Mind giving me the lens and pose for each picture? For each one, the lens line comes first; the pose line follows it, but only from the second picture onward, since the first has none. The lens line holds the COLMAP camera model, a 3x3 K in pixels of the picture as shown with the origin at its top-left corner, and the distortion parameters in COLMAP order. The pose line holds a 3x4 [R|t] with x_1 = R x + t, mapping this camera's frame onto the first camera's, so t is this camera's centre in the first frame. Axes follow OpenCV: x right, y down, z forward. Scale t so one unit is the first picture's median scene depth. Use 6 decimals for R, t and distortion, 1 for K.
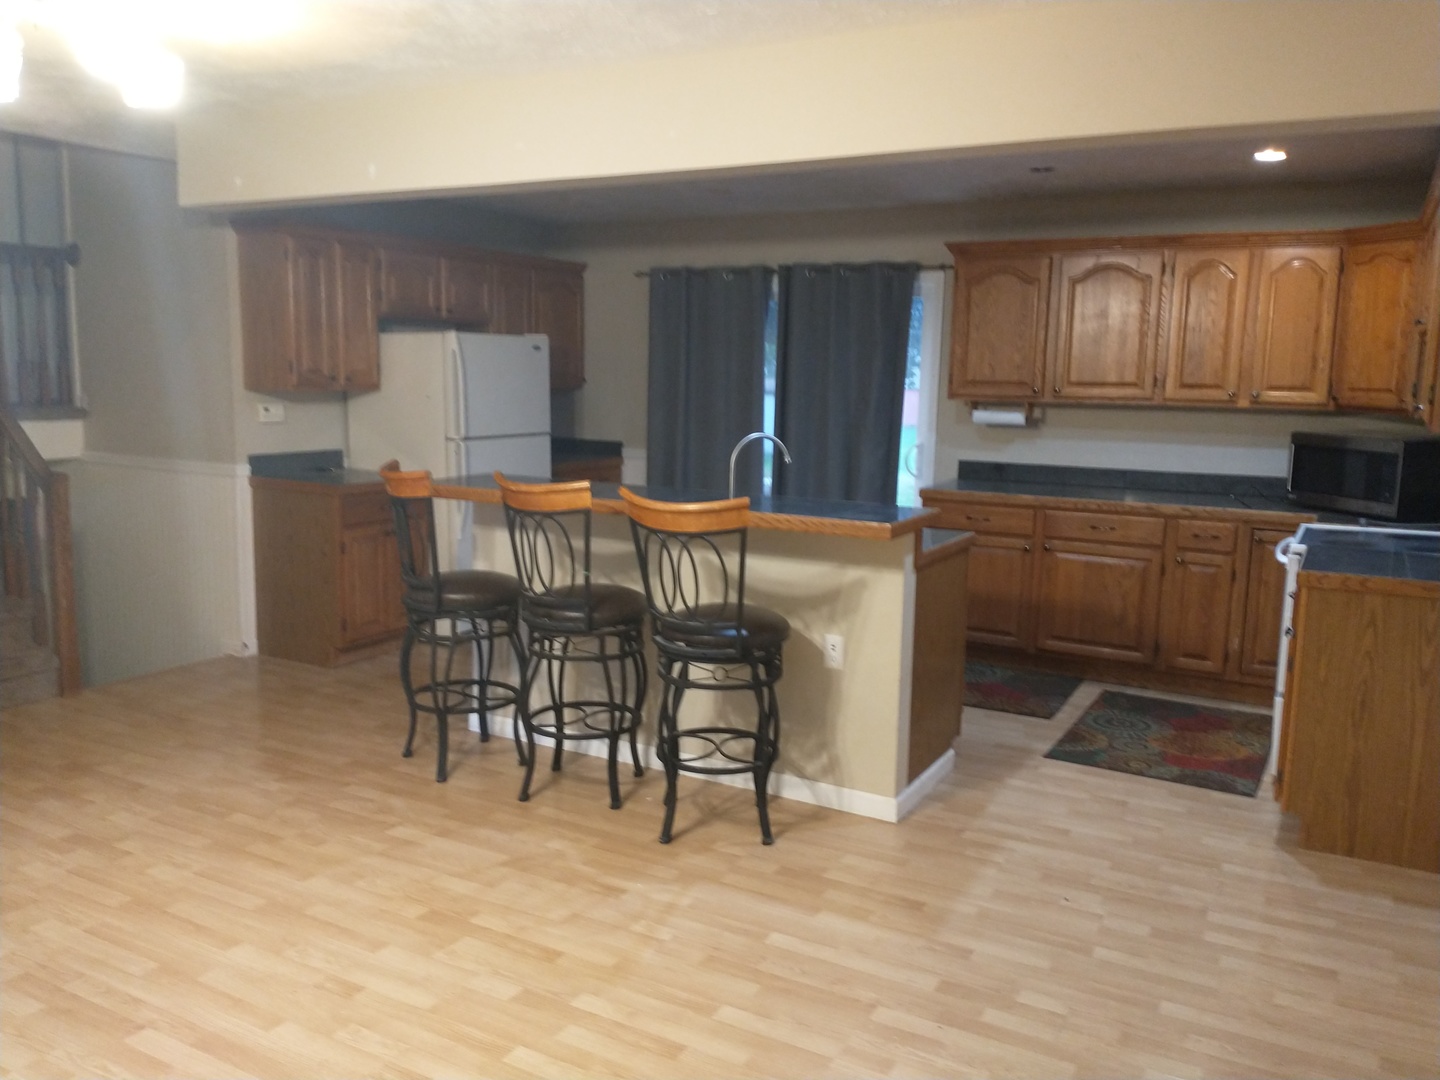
lens RADIAL K [[1152.3, 0, 720.3], [0, 1152.3, 546.4], [0, 0, 1]] dist [0.056166, -0.117490]
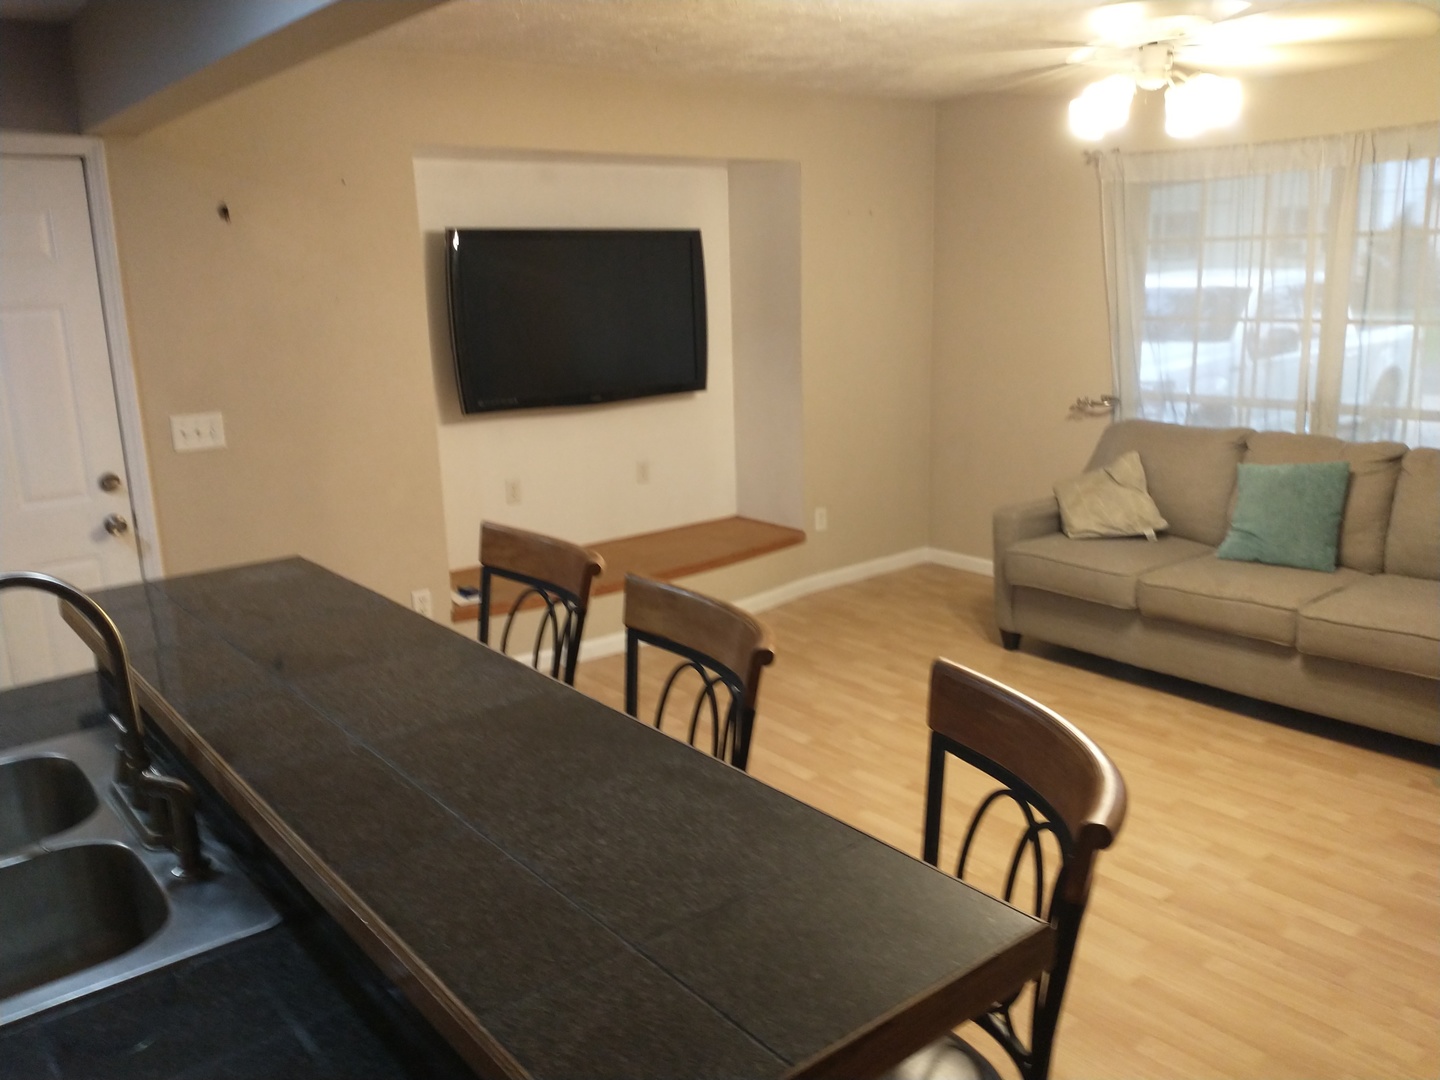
lens RADIAL K [[1145.5, 0, 721.2], [0, 1145.5, 544.7], [0, 0, 1]] dist [0.090144, -0.180879]
pose [[-0.927055, -0.079001, 0.366508, -0.282342], [0.068994, 0.924908, 0.373879, -0.215985], [-0.368523, 0.371893, -0.851990, 1.179282]]
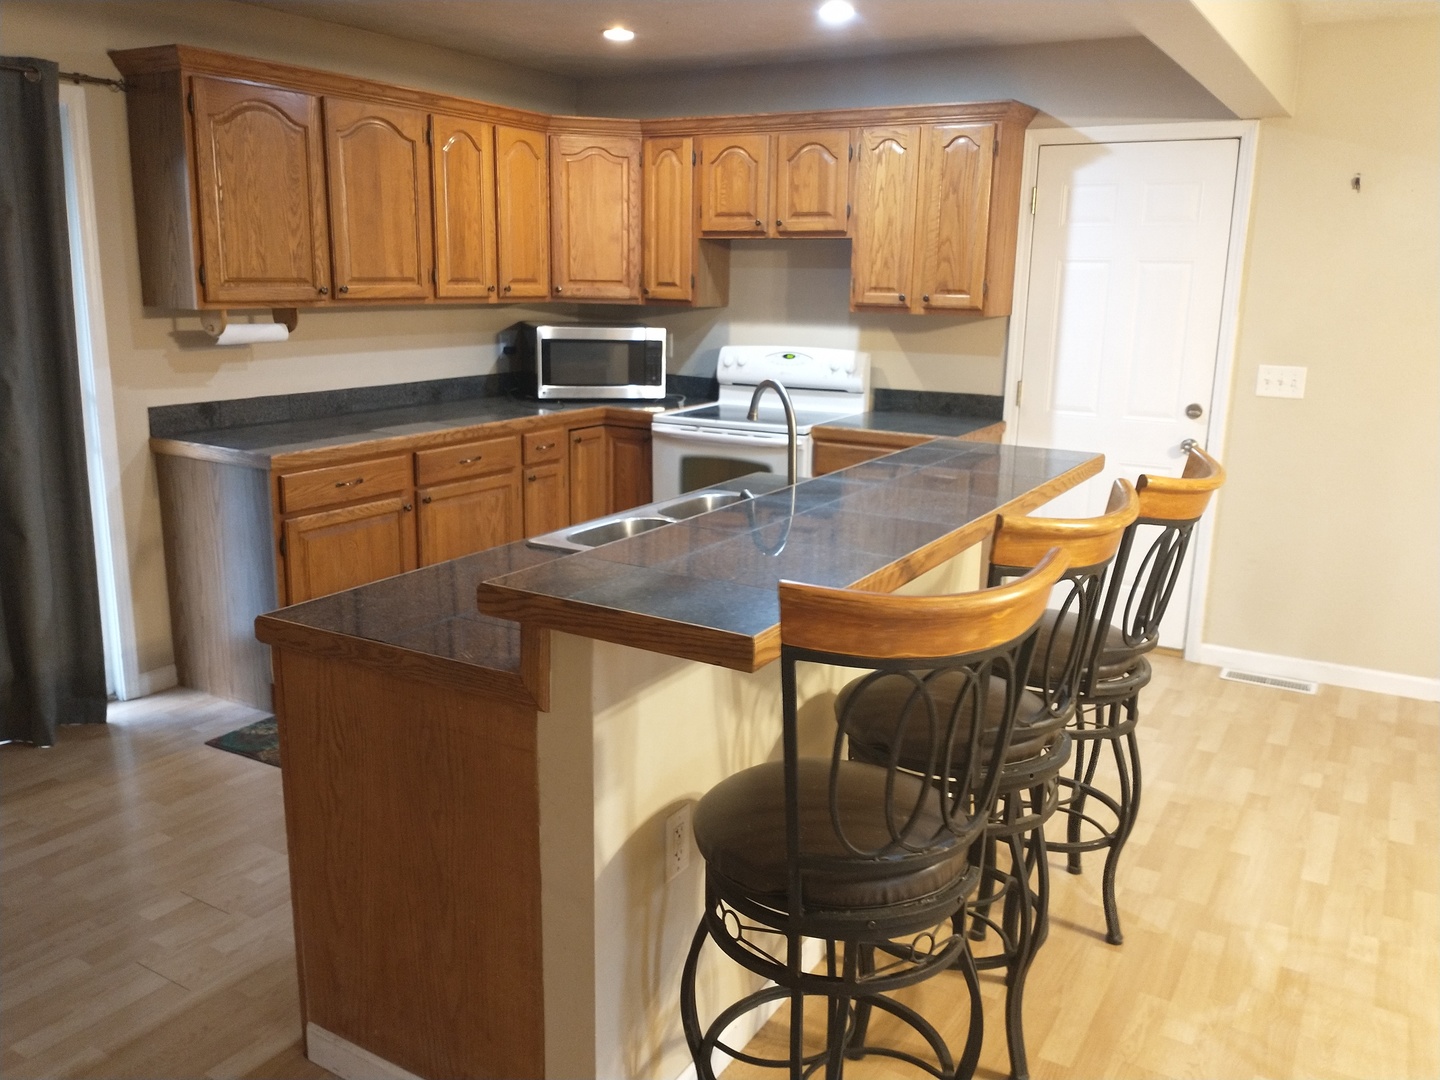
lens RADIAL K [[1161.7, 0, 720.0], [0, 1161.7, 540.0], [0, 0, 1]] dist [0.059219, -0.120066]
pose [[0.027051, -0.241890, 0.969927, -0.588637], [0.136581, 0.962077, 0.236123, -0.162820], [-0.990259, 0.126086, 0.059063, 0.971252]]
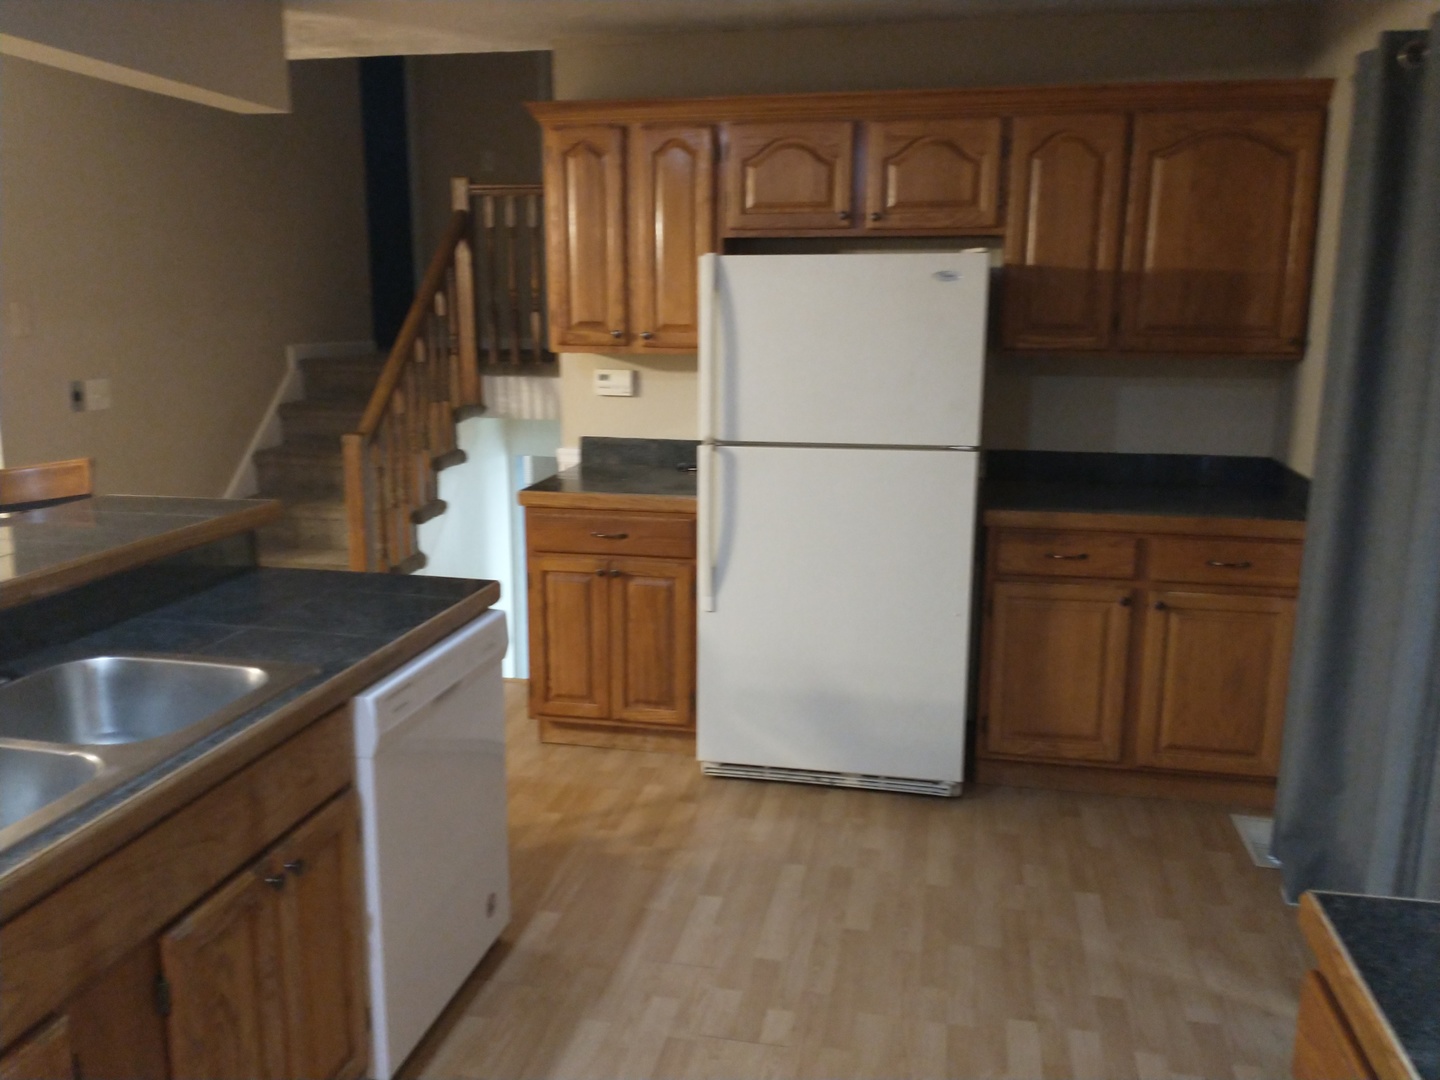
lens RADIAL K [[1145.5, 0, 721.2], [0, 1145.5, 544.7], [0, 0, 1]] dist [0.090144, -0.180879]
pose [[0.296528, 0.182312, -0.937461, 0.435881], [-0.146083, 0.978717, 0.144128, -0.168950], [0.943785, 0.094209, 0.316850, 1.104005]]
